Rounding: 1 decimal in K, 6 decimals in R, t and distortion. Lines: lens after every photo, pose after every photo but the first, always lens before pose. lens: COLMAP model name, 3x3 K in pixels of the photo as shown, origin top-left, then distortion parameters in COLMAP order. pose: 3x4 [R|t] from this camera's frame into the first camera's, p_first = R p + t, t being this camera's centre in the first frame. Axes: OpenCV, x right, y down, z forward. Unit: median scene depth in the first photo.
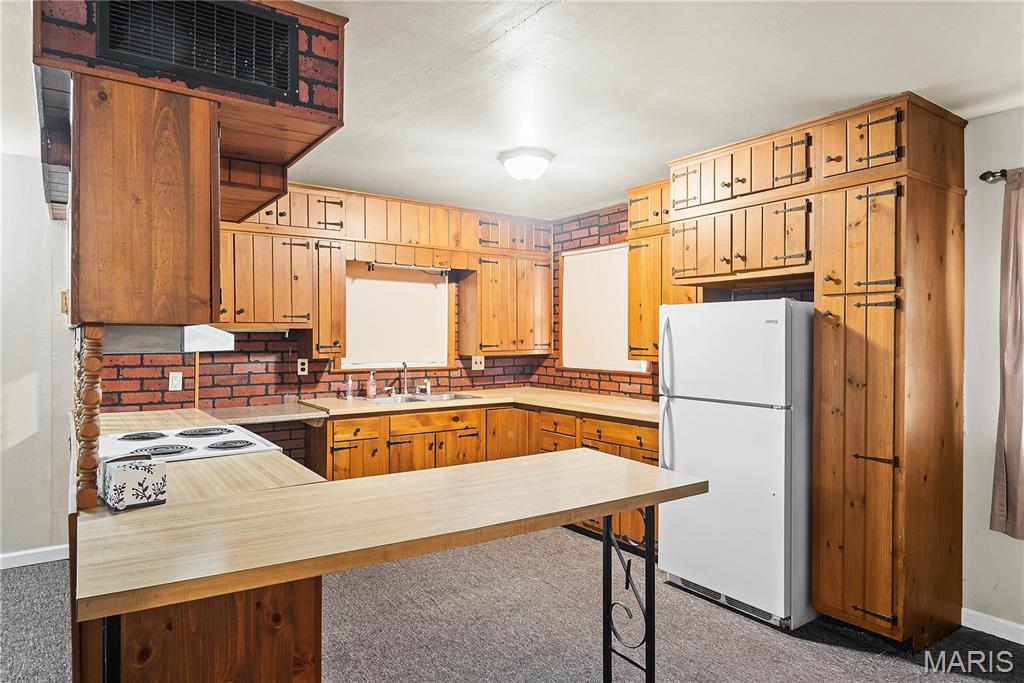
lens RADIAL K [[648.7, 0, 505.0], [0, 648.7, 339.0], [0, 0, 1]] dist [0.034223, -0.025994]
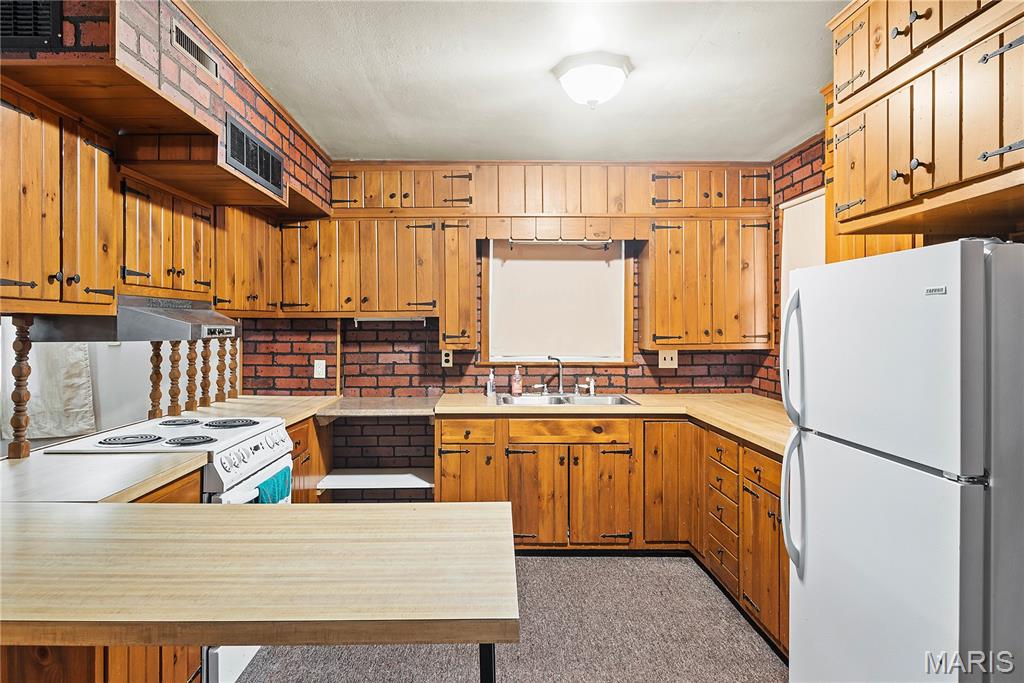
lens RADIAL K [[648.7, 0, 481.4], [0, 648.7, 325.1], [0, 0, 1]] dist [0.034223, -0.025994]
pose [[0.811142, -0.002612, -0.584844, 0.280528], [-0.000222, 0.999989, -0.004774, 0.000090], [0.584850, 0.004002, 0.811132, 0.285302]]
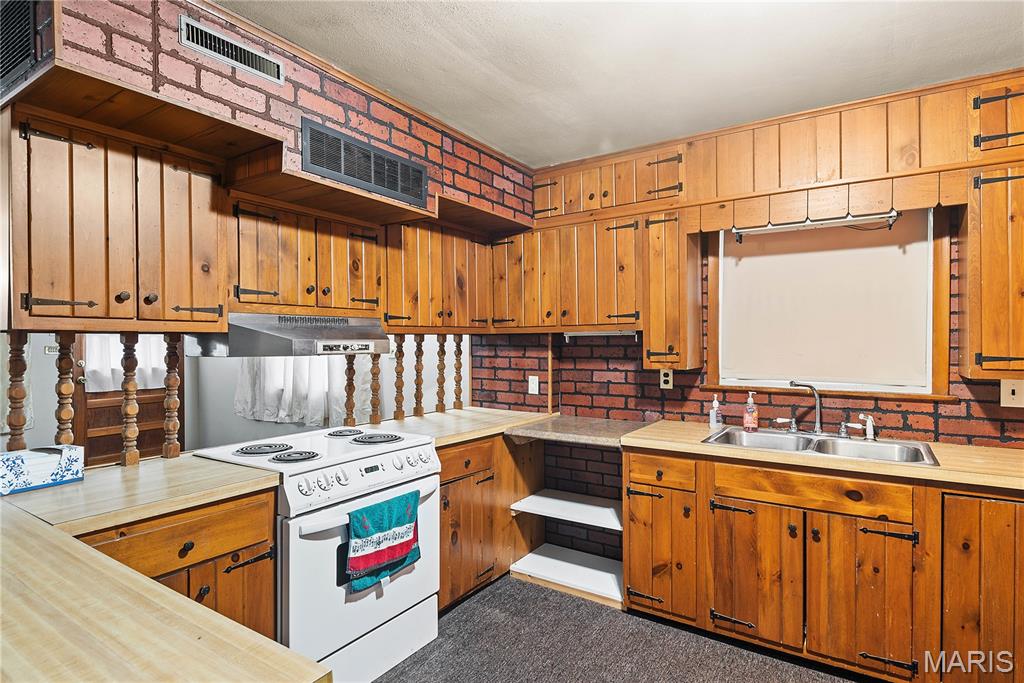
lens RADIAL K [[543.1, 0, 491.2], [0, 543.1, 344.5], [0, 0, 1]] dist [0.025037, -0.017120]
pose [[0.343996, 0.001551, -0.938970, 0.248964], [0.000475, 0.999998, 0.001826, -0.000394], [0.938971, -0.001074, 0.343995, 0.588201]]
